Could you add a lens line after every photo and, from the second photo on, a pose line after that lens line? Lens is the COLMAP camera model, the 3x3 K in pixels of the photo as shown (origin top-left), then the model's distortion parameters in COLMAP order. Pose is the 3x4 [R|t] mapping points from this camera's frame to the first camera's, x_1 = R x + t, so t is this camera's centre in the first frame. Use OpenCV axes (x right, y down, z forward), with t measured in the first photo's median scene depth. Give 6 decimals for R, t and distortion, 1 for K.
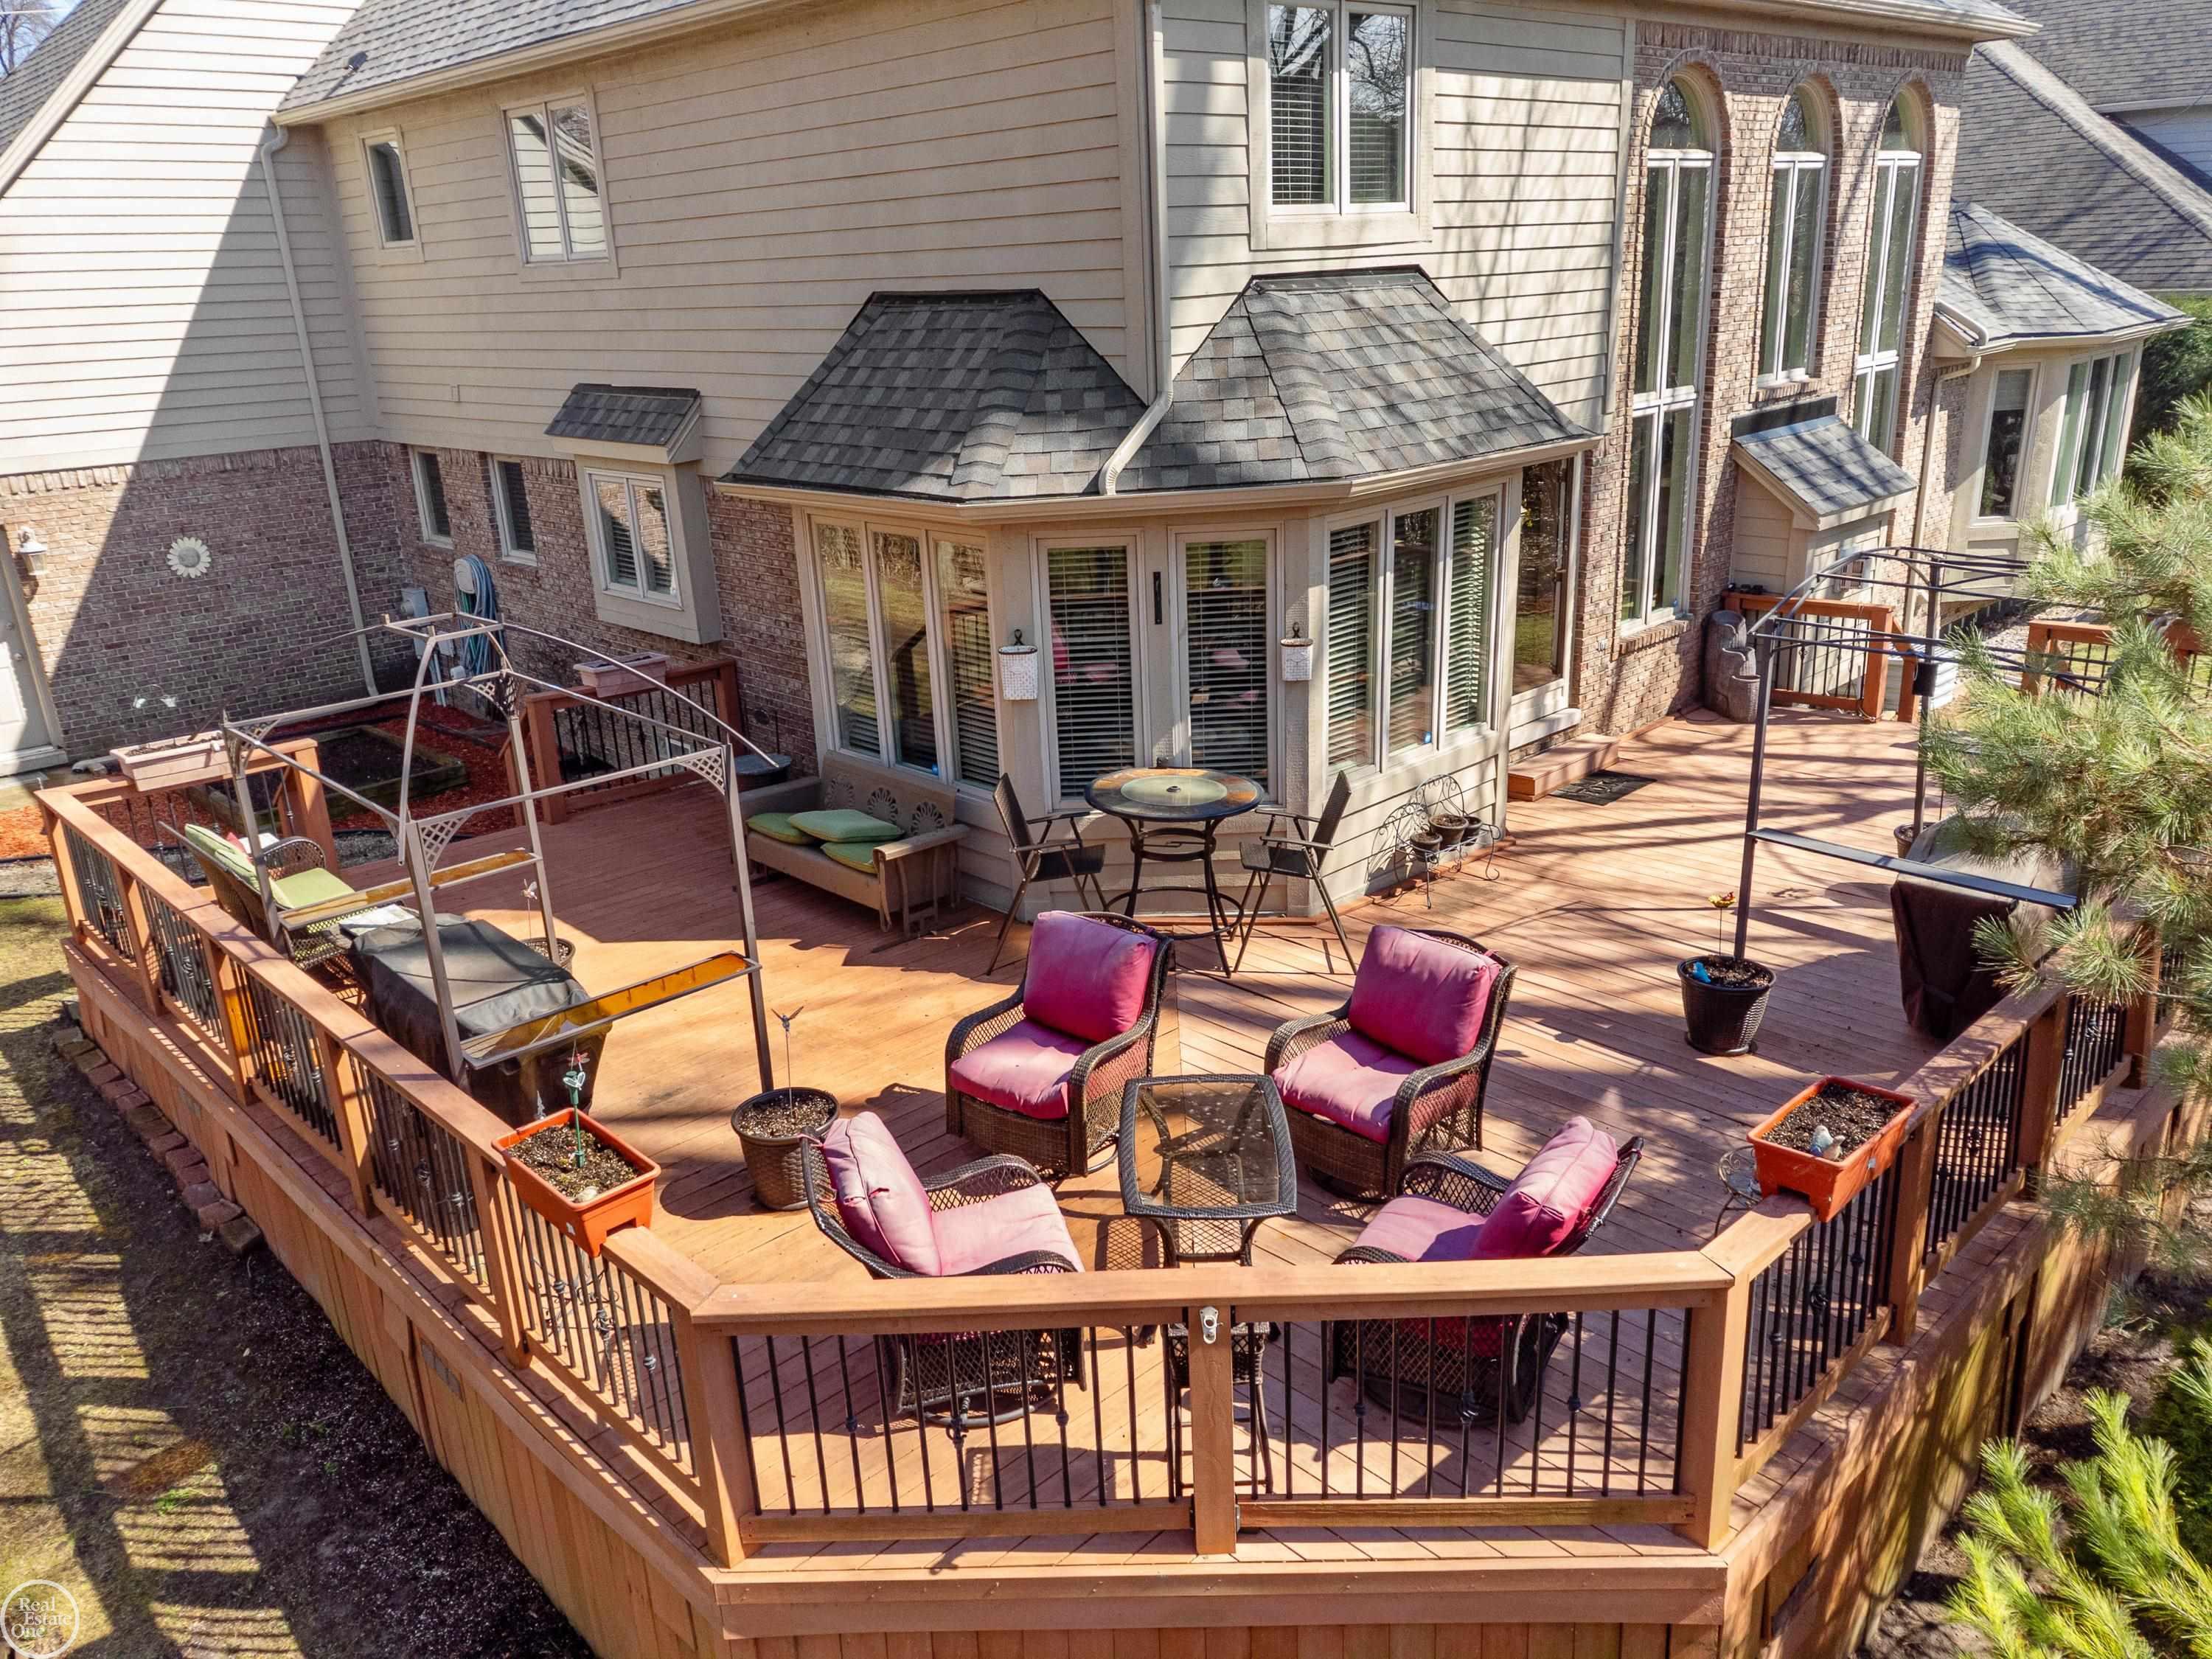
lens RADIAL K [[1650.0, 0, 1106.1], [0, 1650.0, 827.6], [0, 0, 1]] dist [-0.001064, 0.030414]
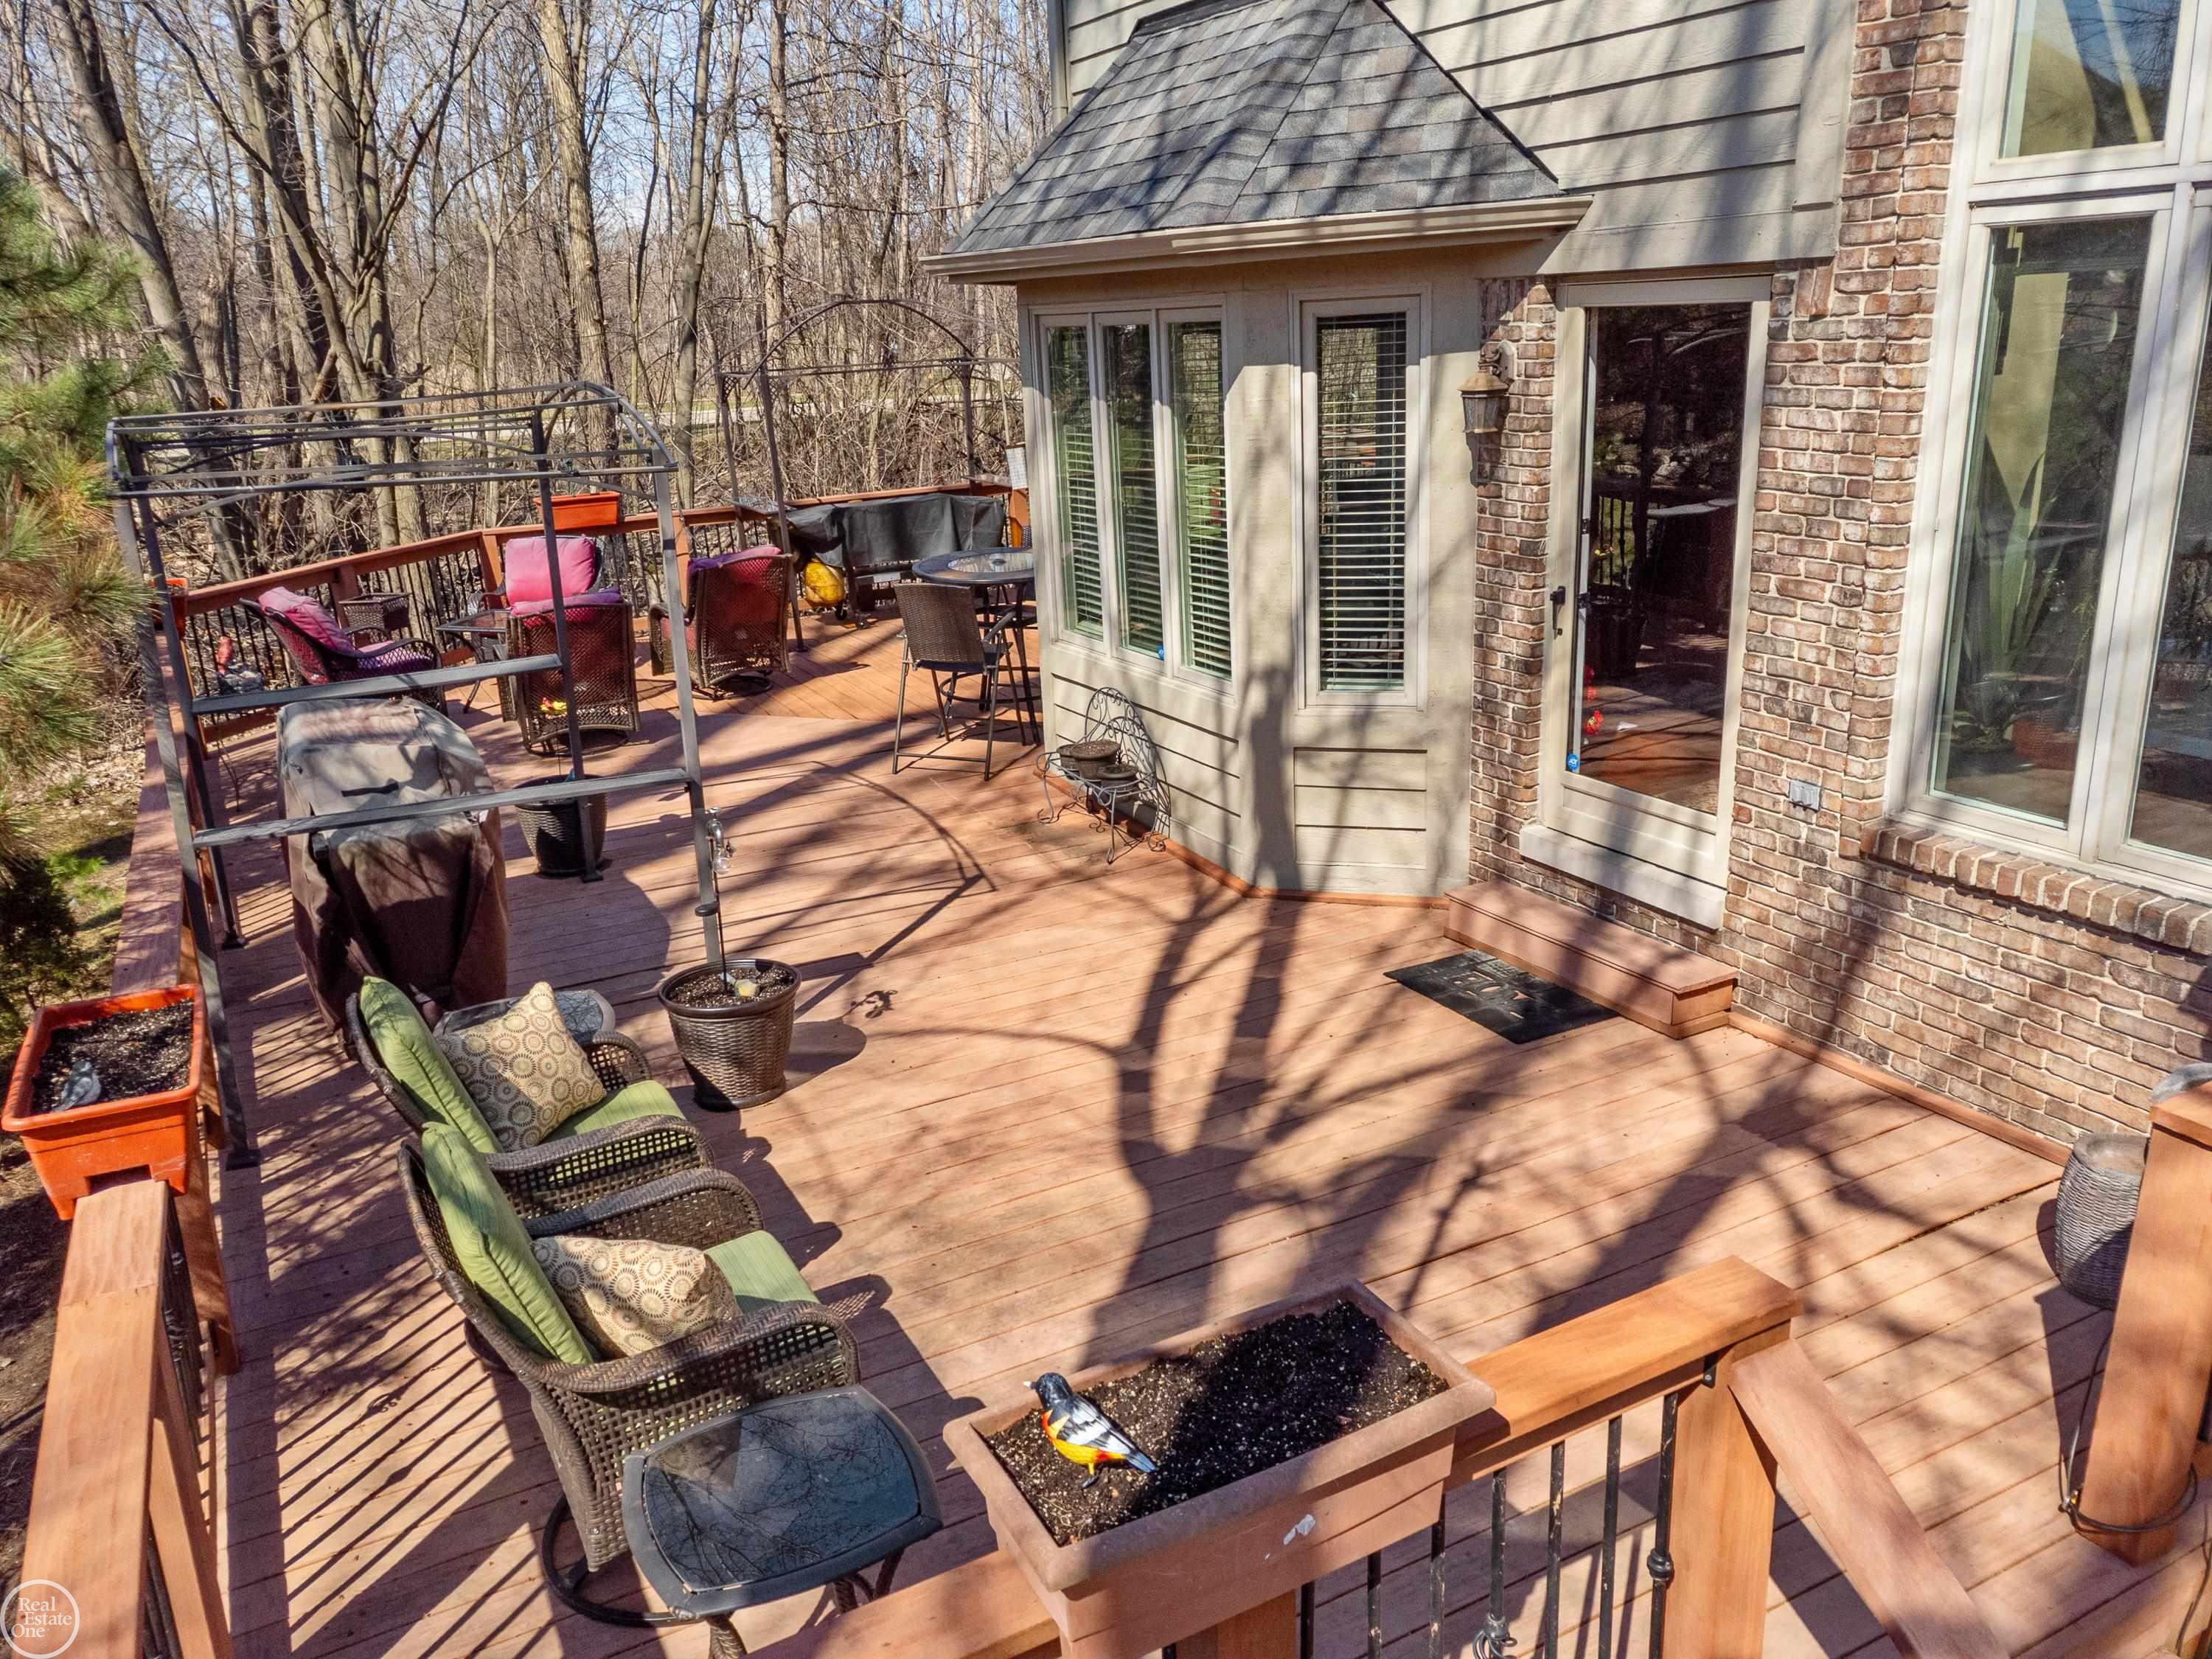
lens RADIAL K [[1650.0, 0, 1105.0], [0, 1650.0, 826.8], [0, 0, 1]] dist [-0.001064, 0.030414]
pose [[-0.276875, 0.335887, -0.900289, 0.822071], [-0.259910, 0.875815, 0.406688, -0.256146], [0.925088, 0.346596, -0.155191, 1.036134]]
